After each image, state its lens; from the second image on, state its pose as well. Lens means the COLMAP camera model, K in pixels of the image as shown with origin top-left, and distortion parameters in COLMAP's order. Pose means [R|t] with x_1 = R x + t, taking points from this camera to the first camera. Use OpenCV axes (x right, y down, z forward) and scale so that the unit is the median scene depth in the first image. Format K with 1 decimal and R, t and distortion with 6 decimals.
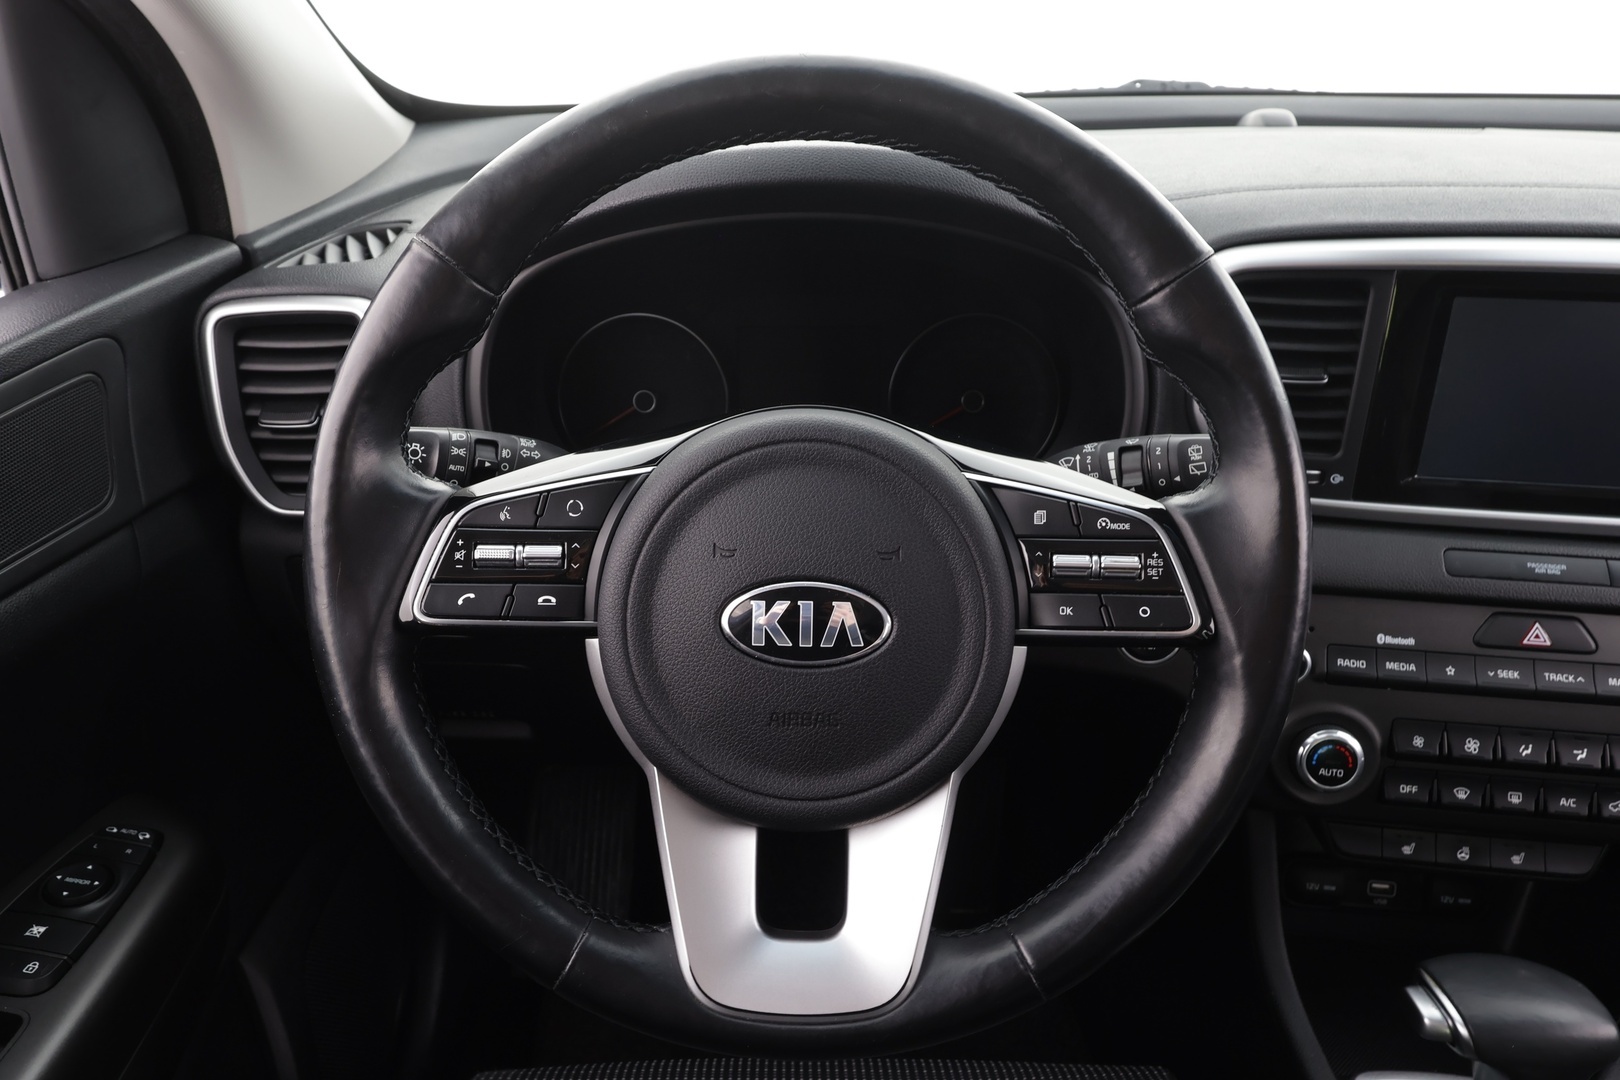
lens RADIAL K [[1049.7, 0, 802.1], [0, 1049.7, 540.6], [0, 0, 1]] dist [0.002290, 0.002857]
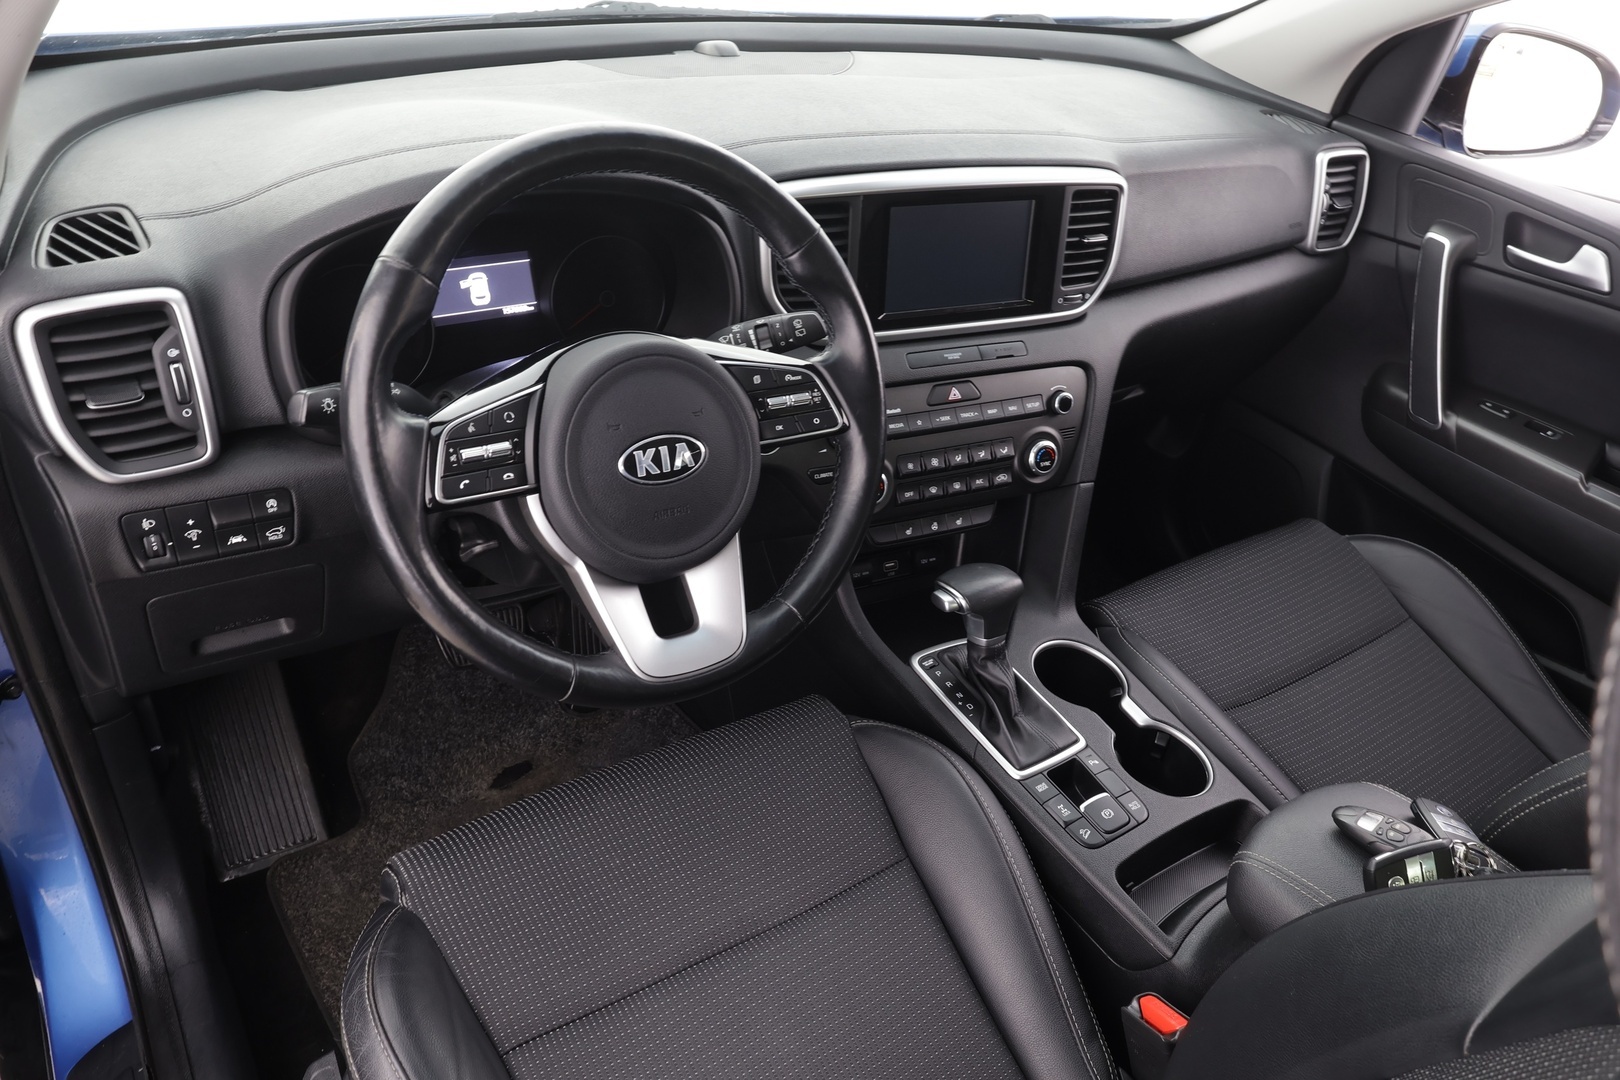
lens RADIAL K [[1197.5, 0, 801.8], [0, 1197.5, 534.8], [0, 0, 1]] dist [-0.001210, 0.001754]
pose [[0.827532, -0.235453, 0.509660, -0.674071], [0.165698, 0.969798, 0.178984, -0.093963], [-0.536409, -0.063666, 0.841553, -0.653782]]
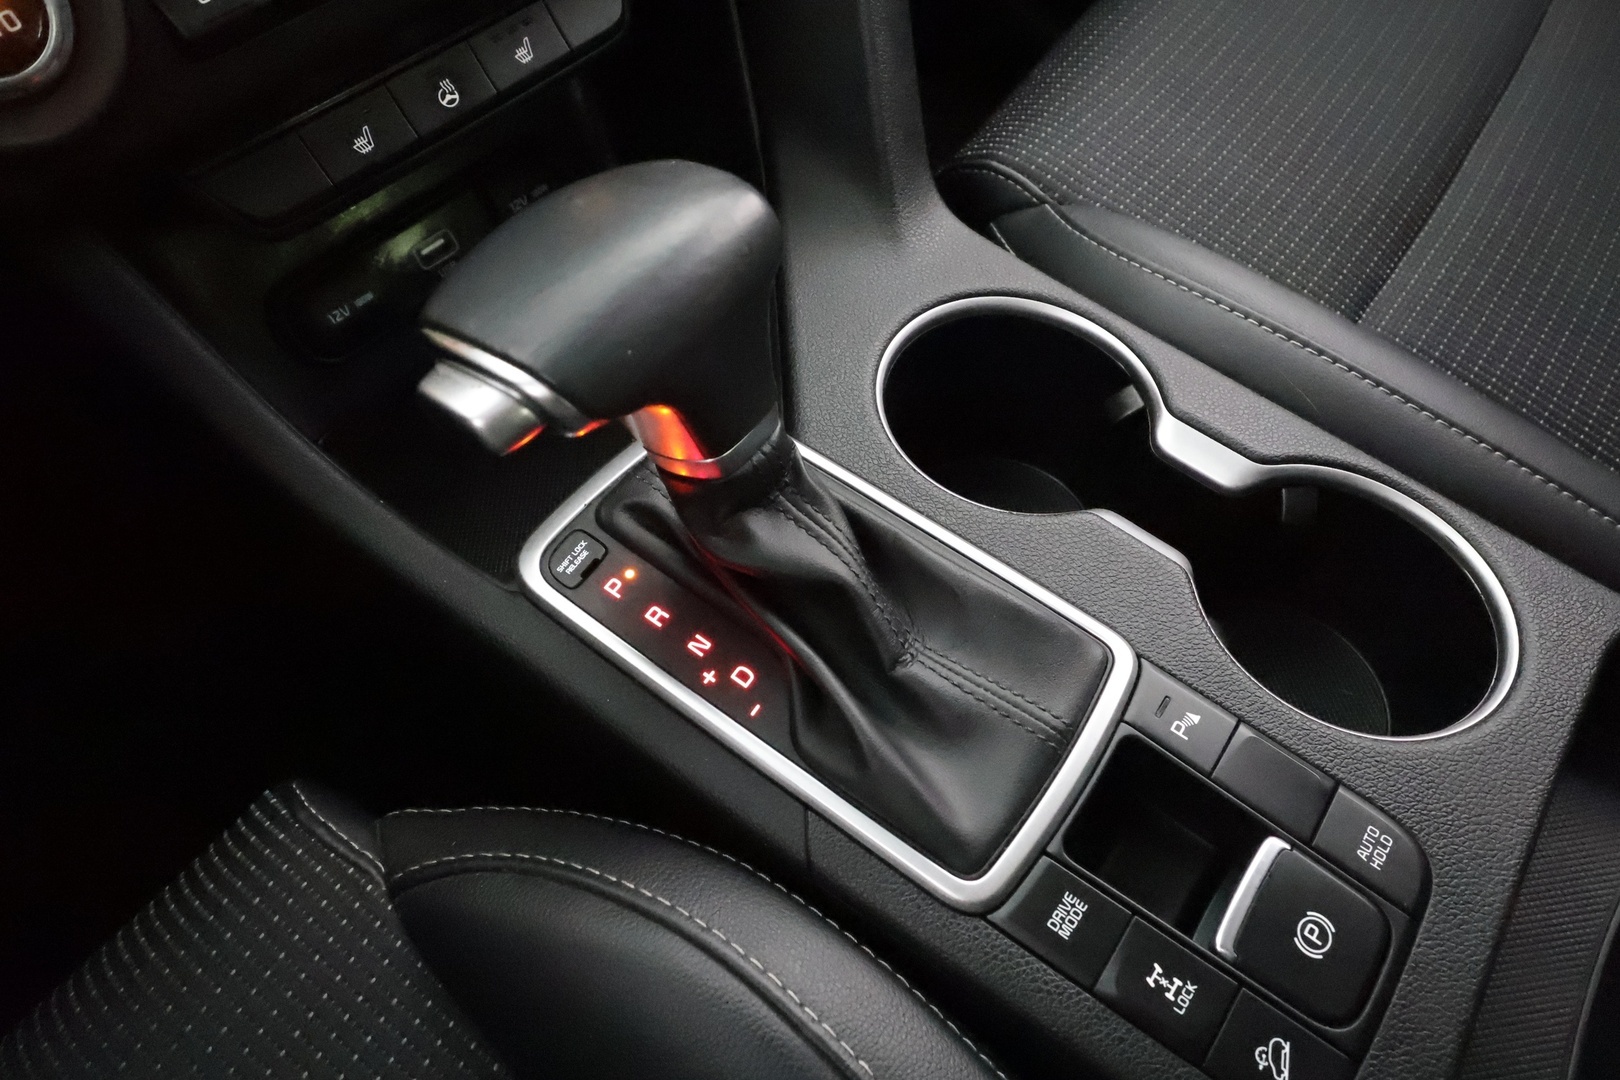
lens RADIAL K [[1049.7, 0, 802.1], [0, 1049.7, 540.6], [0, 0, 1]] dist [0.002290, 0.002857]
pose [[0.598506, -0.682830, 0.418968, 0.435312], [0.434345, 0.716023, 0.546495, 0.297172], [-0.673153, -0.145104, 0.725127, 0.560572]]
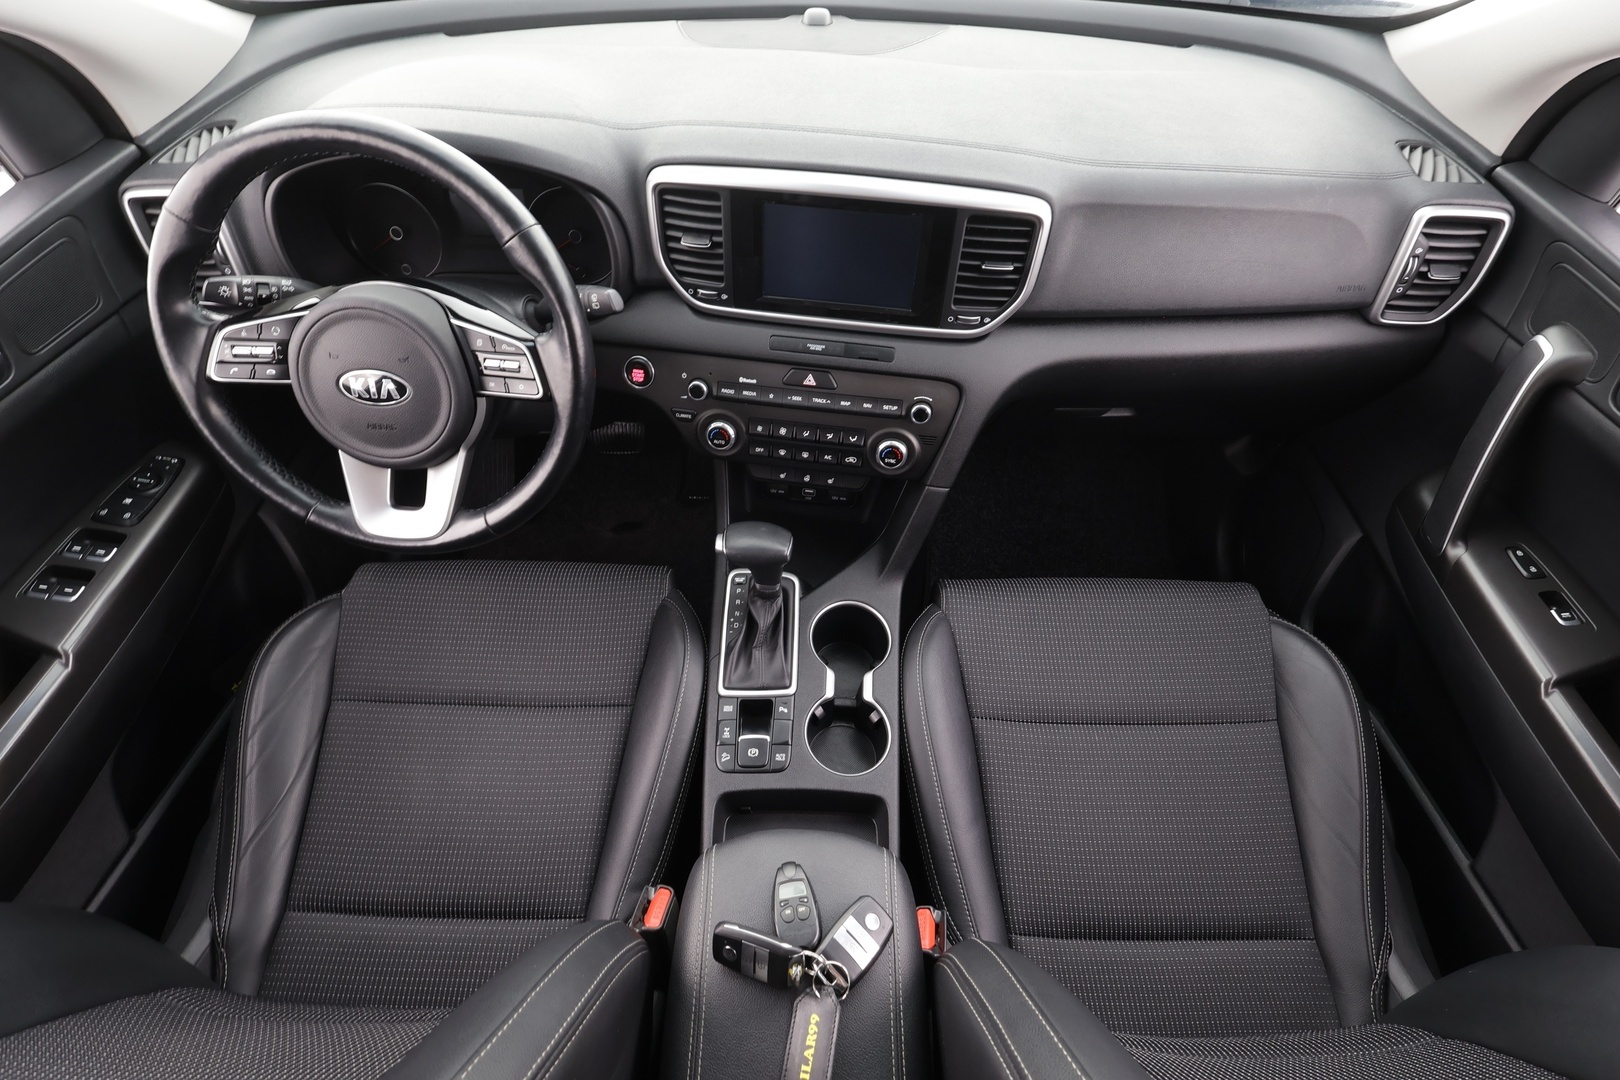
lens RADIAL K [[765.0, 0, 810.0], [0, 765.0, 540.0], [0, 0, 1]] dist [0.003737, 0.000160]
pose [[0.999789, 0.018720, -0.008486, 0.782860], [-0.013836, 0.918313, 0.395614, -0.237477], [0.015199, -0.395413, 0.918378, -0.558996]]
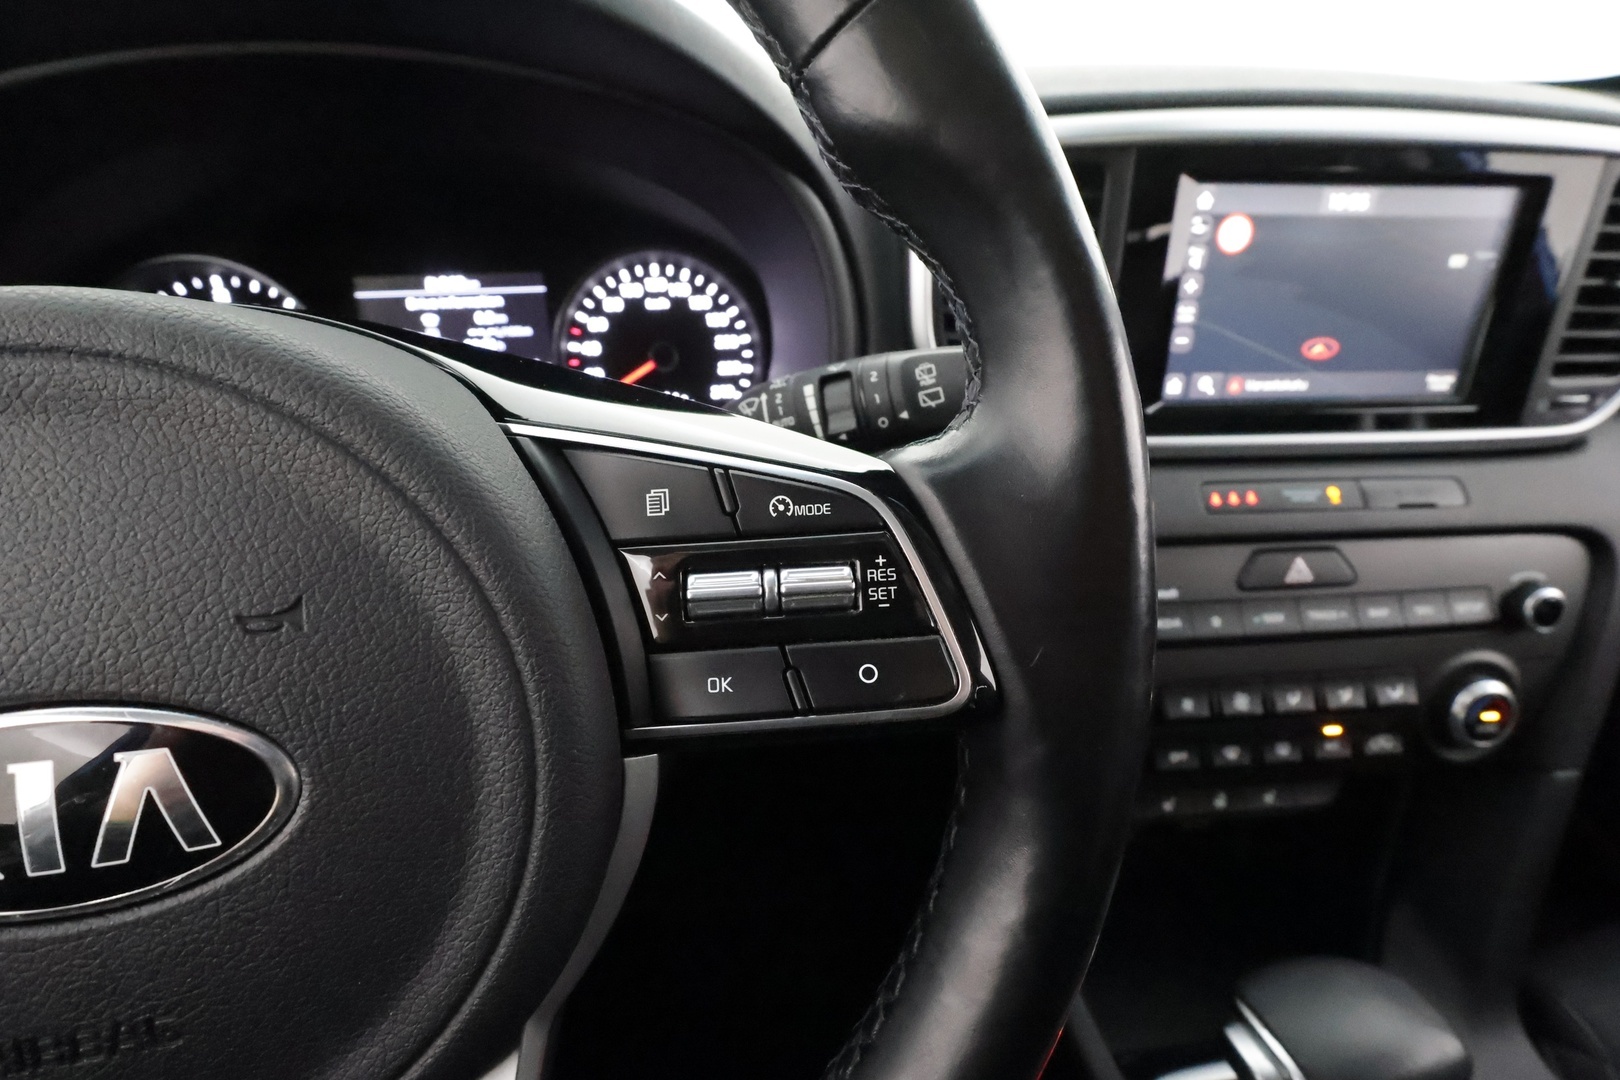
lens RADIAL K [[765.0, 0, 810.0], [0, 765.0, 540.0], [0, 0, 1]] dist [0.003737, 0.000160]
pose [[0.970473, -0.102234, 0.218471, 0.175200], [0.088200, 0.993419, 0.073078, -0.020559], [-0.224504, -0.051651, 0.973103, 0.508158]]
